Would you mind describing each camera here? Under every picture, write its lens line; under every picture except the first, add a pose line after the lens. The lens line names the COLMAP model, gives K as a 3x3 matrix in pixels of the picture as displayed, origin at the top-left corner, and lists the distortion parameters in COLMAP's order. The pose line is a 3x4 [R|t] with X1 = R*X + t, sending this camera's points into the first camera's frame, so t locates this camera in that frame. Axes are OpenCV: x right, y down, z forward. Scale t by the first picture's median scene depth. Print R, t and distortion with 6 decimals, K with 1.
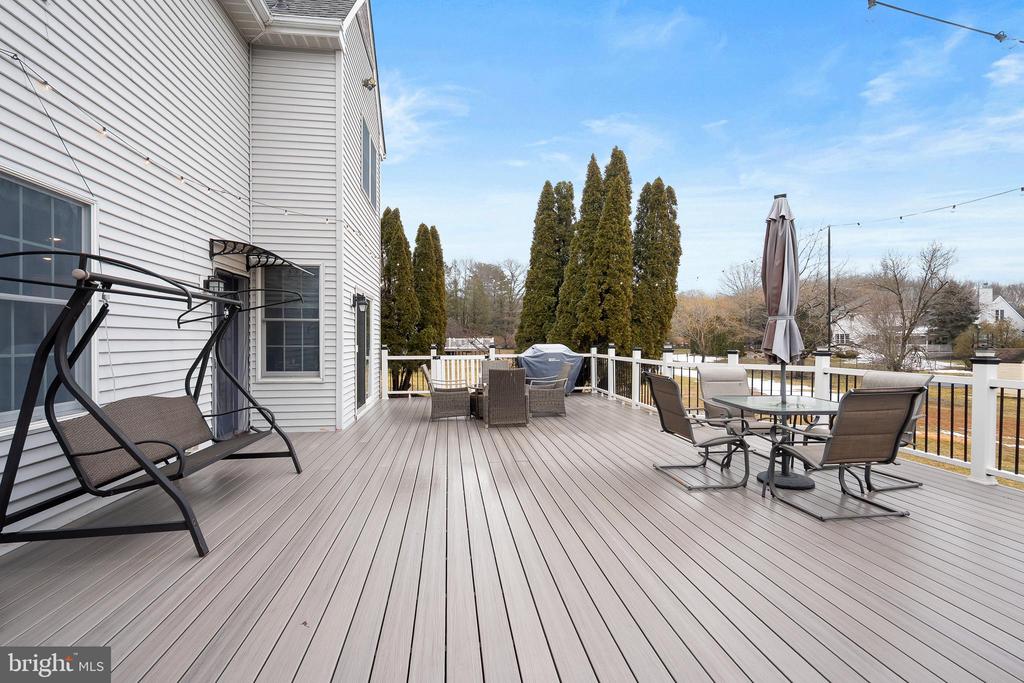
lens RADIAL K [[467.1, 0, 512.0], [0, 467.1, 341.5], [0, 0, 1]] dist [-0.001842, -0.000284]
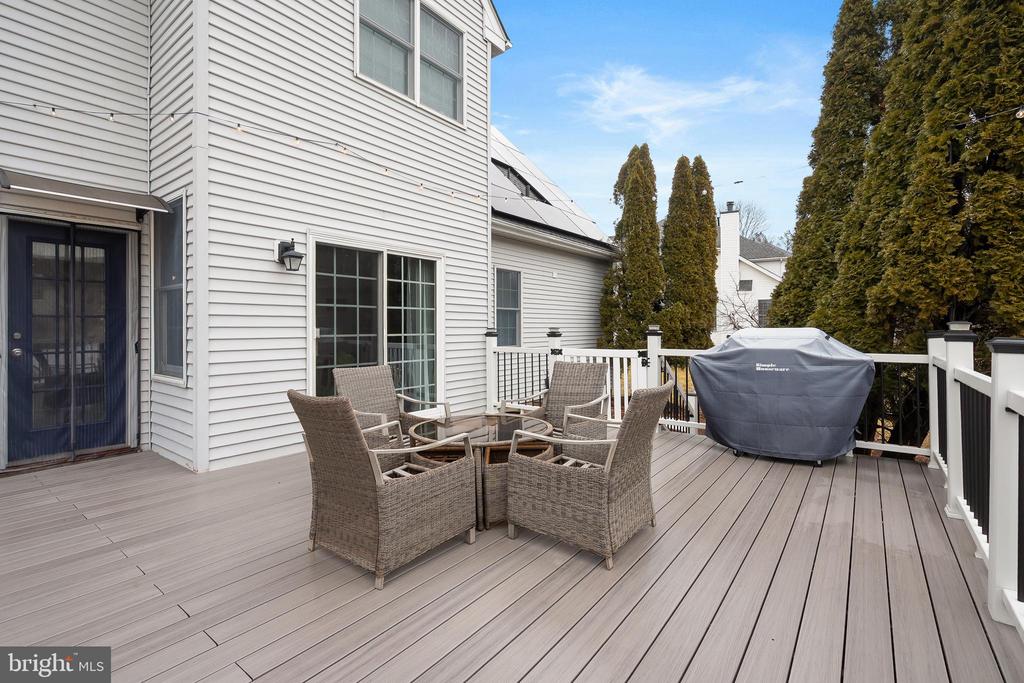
lens RADIAL K [[470.2, 0, 513.8], [0, 470.2, 327.4], [0, 0, 1]] dist [0.001450, 0.000062]
pose [[0.708065, -0.001683, -0.706145, 0.202251], [-0.001119, 0.999993, -0.003505, 0.006825], [0.706146, 0.003272, 0.708058, 0.536259]]
